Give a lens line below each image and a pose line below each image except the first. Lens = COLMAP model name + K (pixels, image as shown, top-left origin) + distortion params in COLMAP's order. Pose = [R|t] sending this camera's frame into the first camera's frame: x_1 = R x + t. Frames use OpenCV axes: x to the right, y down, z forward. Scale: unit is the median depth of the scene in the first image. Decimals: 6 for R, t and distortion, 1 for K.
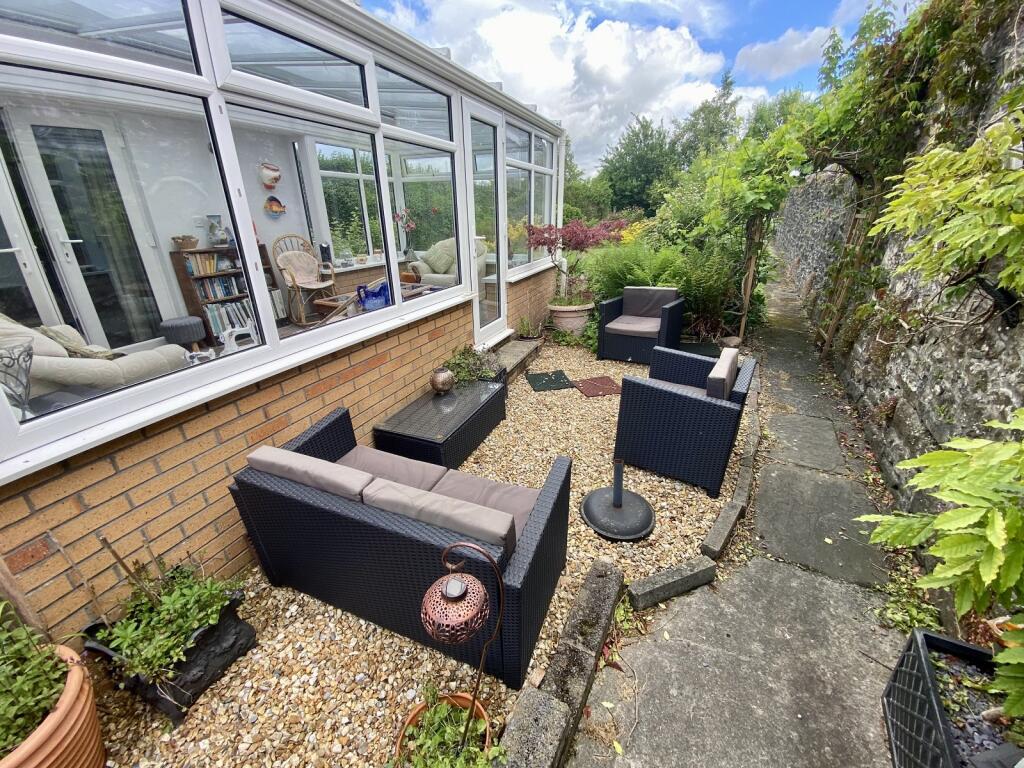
lens RADIAL K [[411.9, 0, 512.0], [0, 411.9, 384.0], [0, 0, 1]] dist [0.021371, -0.022809]
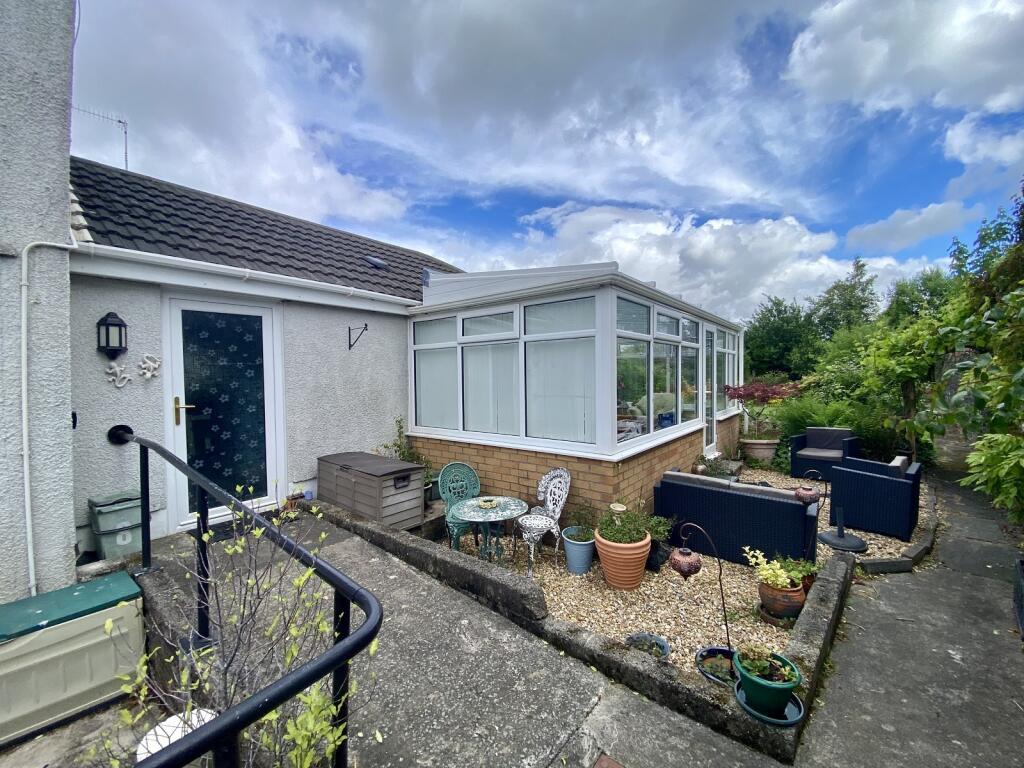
lens RADIAL K [[411.9, 0, 512.0], [0, 411.9, 384.0], [0, 0, 1]] dist [0.021371, -0.022809]
pose [[0.960190, 0.009415, -0.279189, -0.267212], [-0.109748, 0.931784, -0.346026, 0.202195], [0.256886, 0.362891, 0.895723, -0.515299]]
